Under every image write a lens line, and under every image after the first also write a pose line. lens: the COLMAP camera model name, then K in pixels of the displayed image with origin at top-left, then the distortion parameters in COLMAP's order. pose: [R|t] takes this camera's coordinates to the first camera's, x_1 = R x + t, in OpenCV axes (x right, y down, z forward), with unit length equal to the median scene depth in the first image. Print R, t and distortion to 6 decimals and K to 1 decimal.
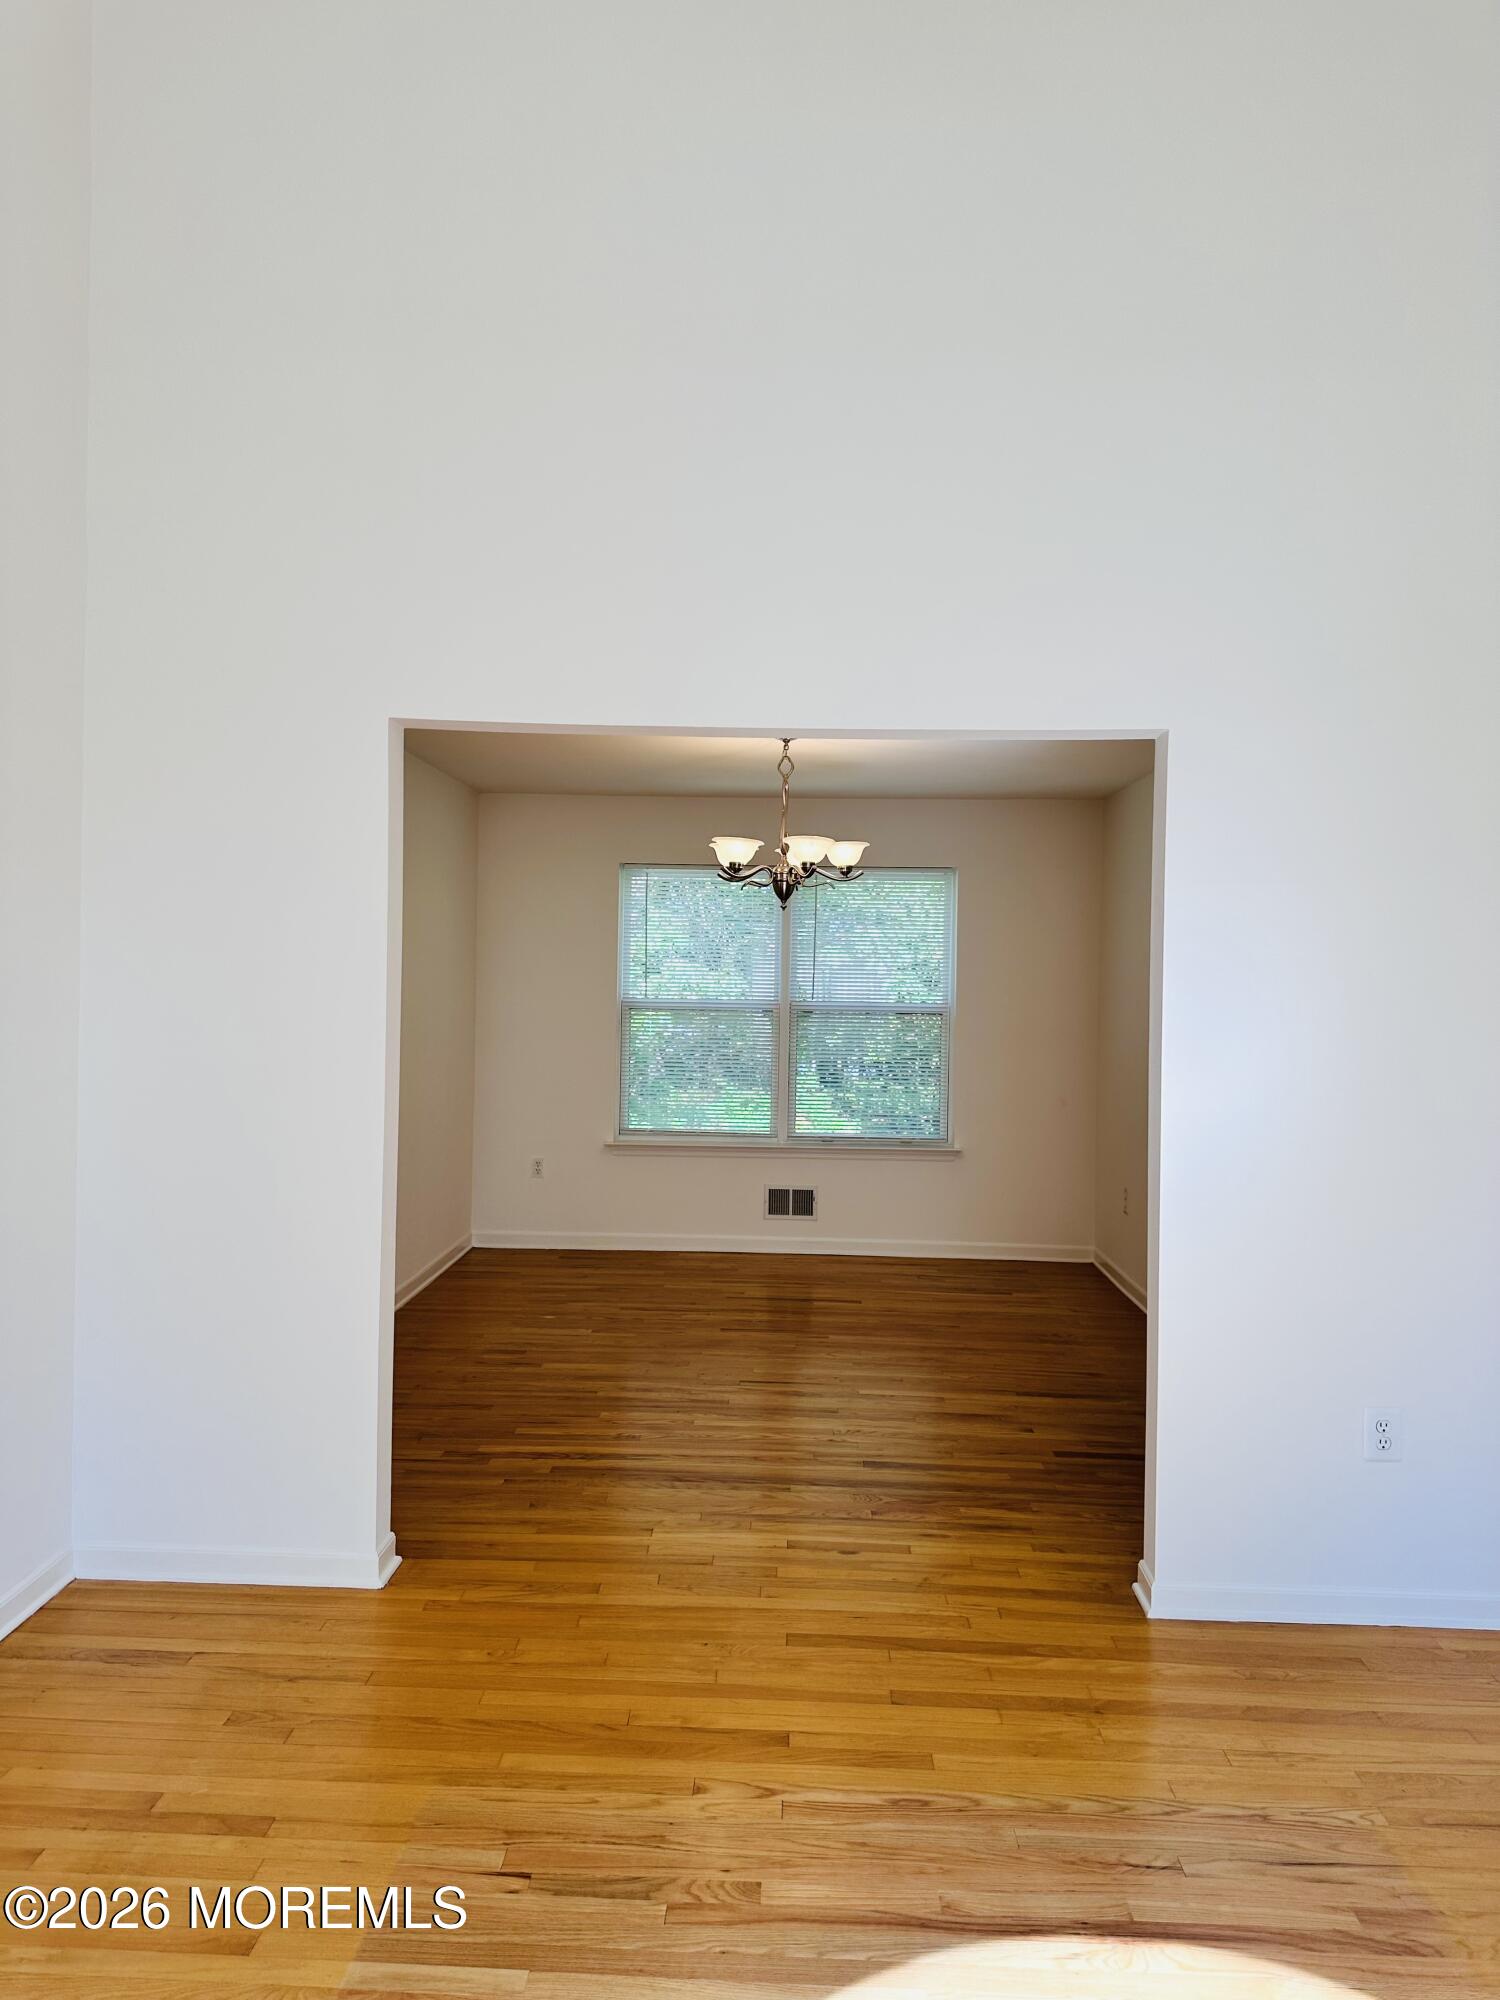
lens RADIAL K [[1411.3, 0, 750.0], [0, 1411.3, 1000.0], [0, 0, 1]] dist [0.152481, -0.285734]
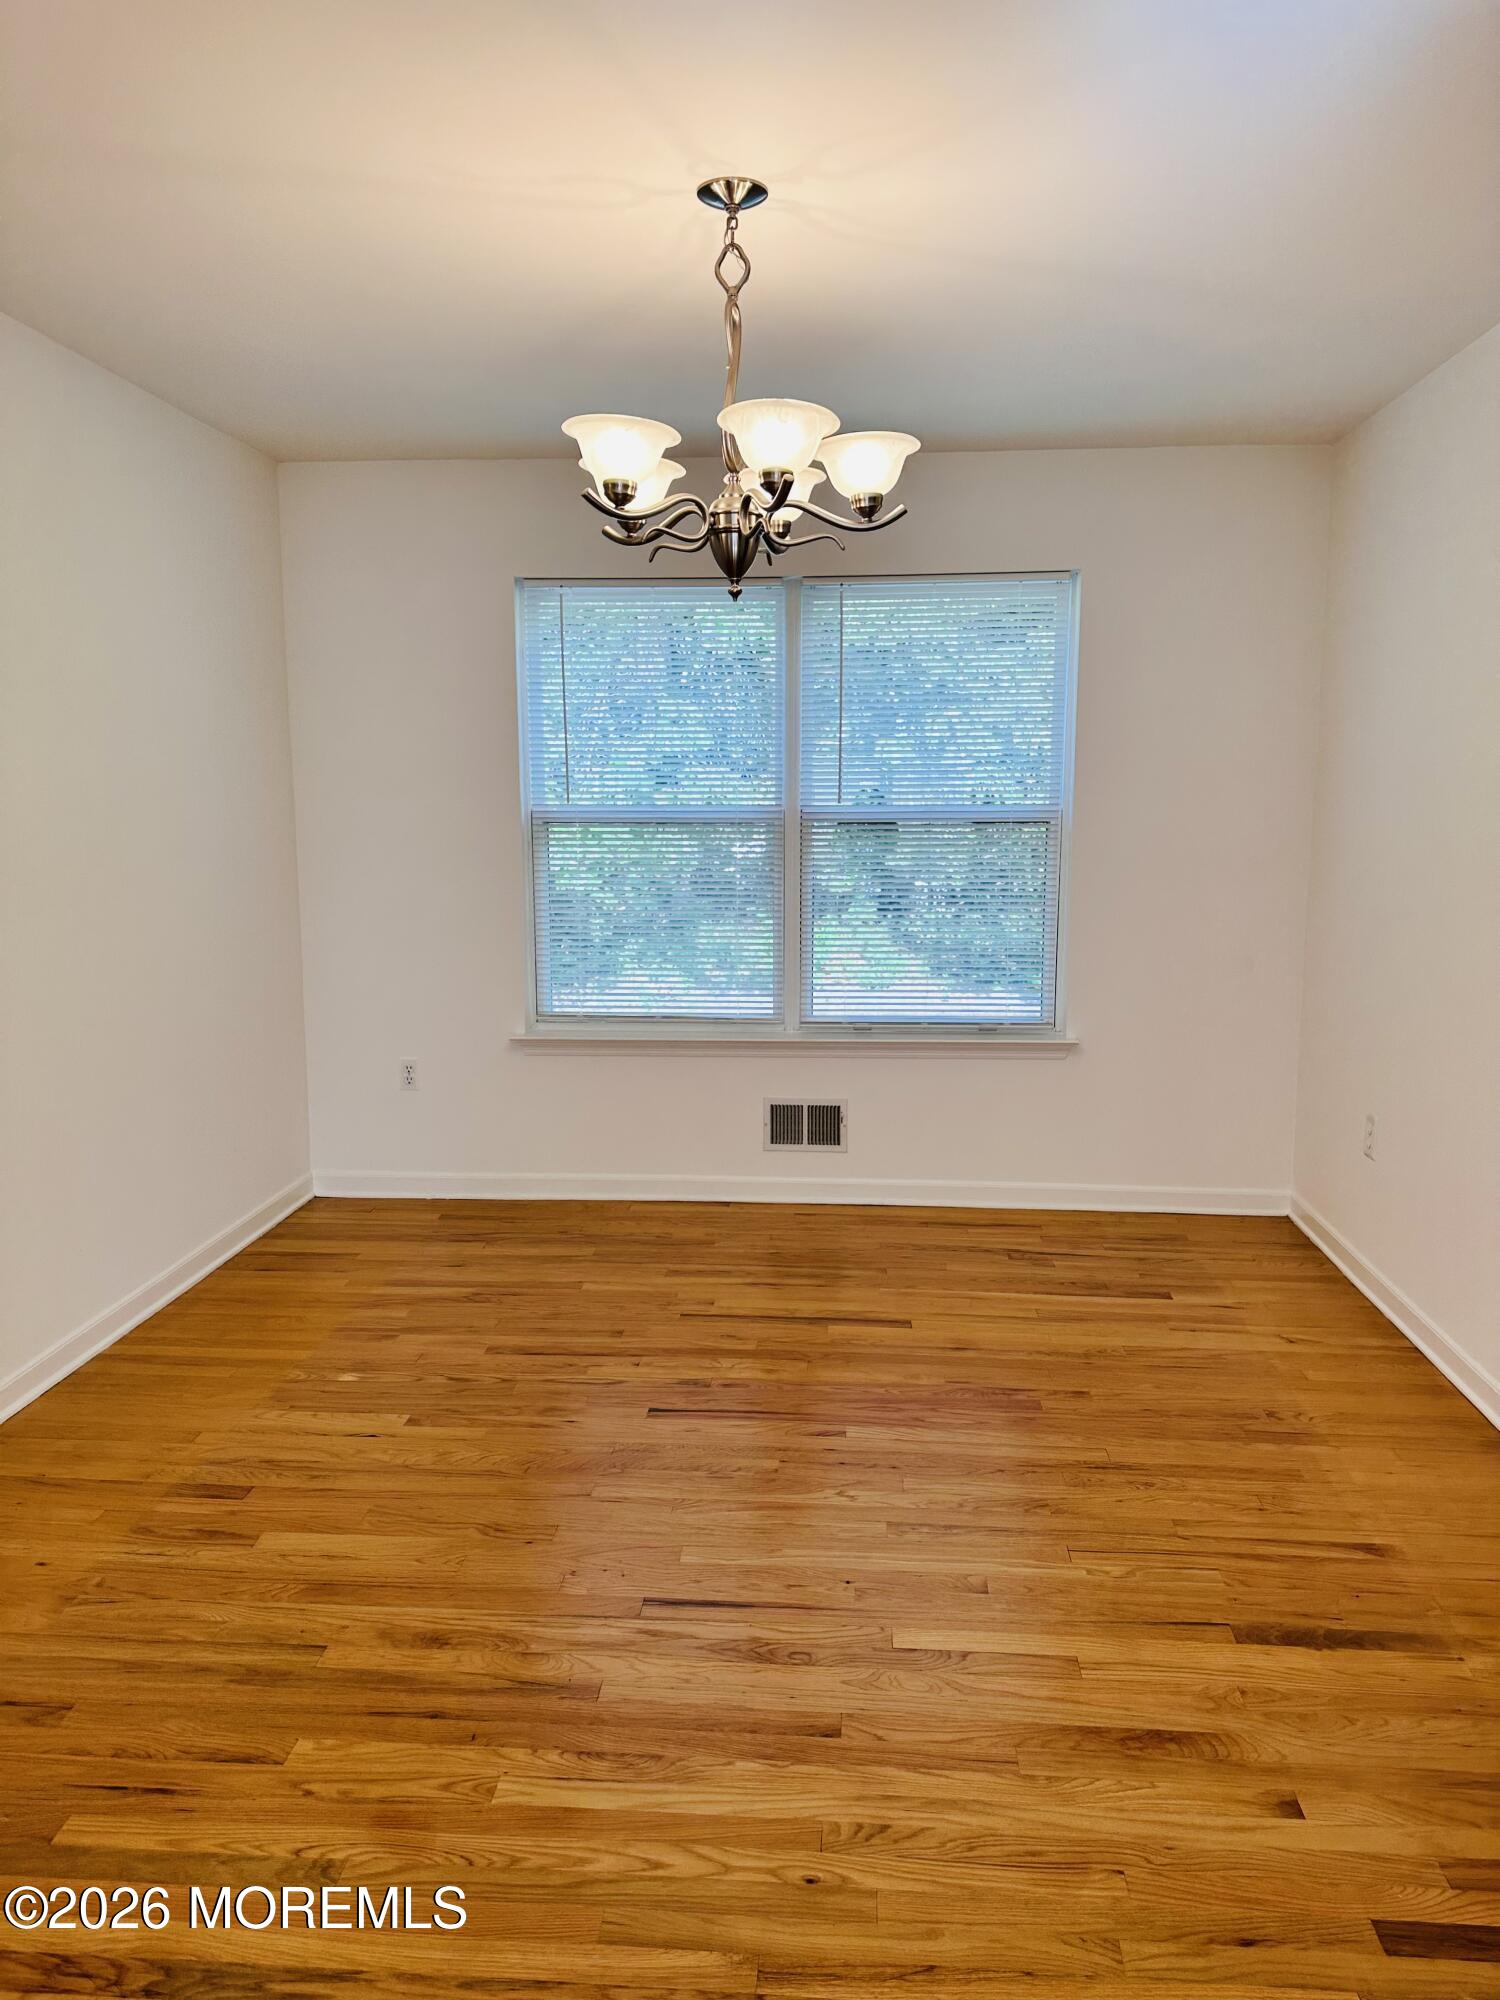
lens RADIAL K [[1411.3, 0, 750.0], [0, 1411.3, 1000.0], [0, 0, 1]] dist [0.152481, -0.285734]
pose [[0.998587, -0.011855, -0.051809, 0.044501], [0.018321, 0.991839, 0.126174, 0.007473], [0.049890, -0.126945, 0.990654, 0.443326]]
